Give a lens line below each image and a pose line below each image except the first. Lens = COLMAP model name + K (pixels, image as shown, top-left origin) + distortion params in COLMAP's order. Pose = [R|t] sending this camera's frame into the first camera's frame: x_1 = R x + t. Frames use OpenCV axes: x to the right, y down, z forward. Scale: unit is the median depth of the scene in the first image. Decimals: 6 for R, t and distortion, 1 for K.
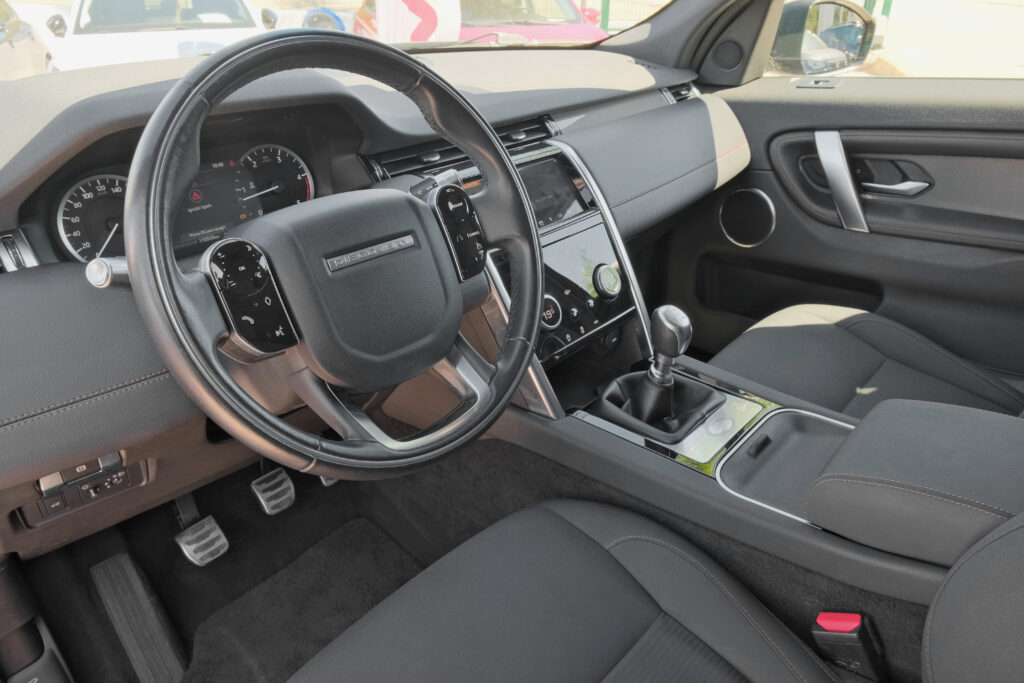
lens RADIAL K [[677.4, 0, 520.8], [0, 677.4, 336.6], [0, 0, 1]] dist [0.002522, -0.007946]
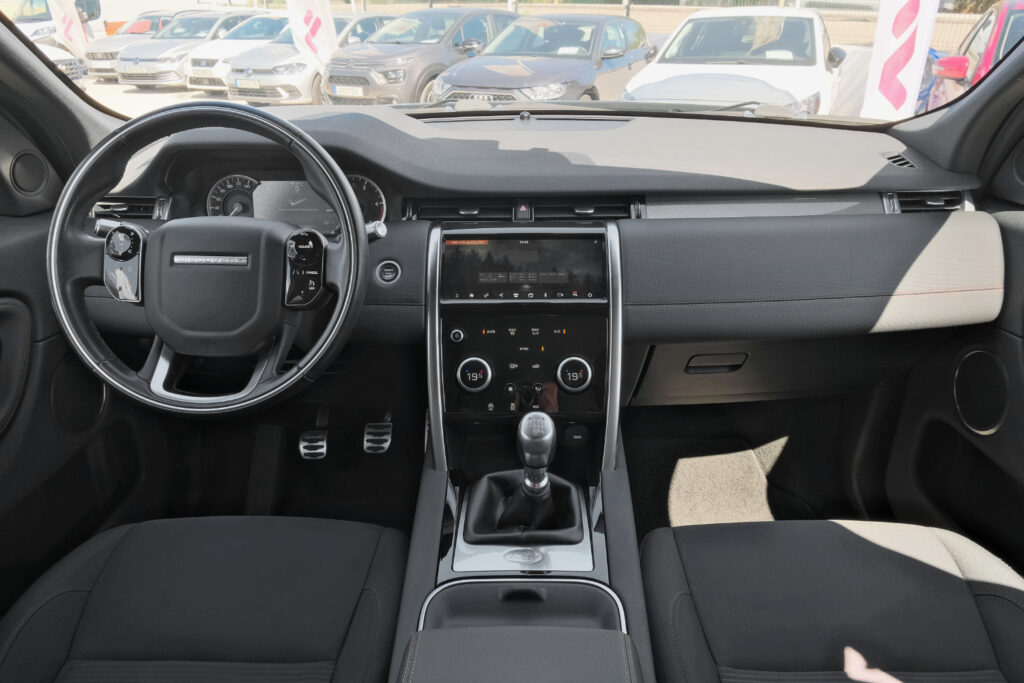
lens RADIAL K [[677.4, 0, 518.9], [0, 677.4, 342.6], [0, 0, 1]] dist [0.002522, -0.007946]
pose [[0.655581, 0.333007, -0.677731, 0.800639], [-0.352066, 0.928784, 0.115803, -0.233641], [0.668029, 0.162688, 0.726134, 0.292029]]
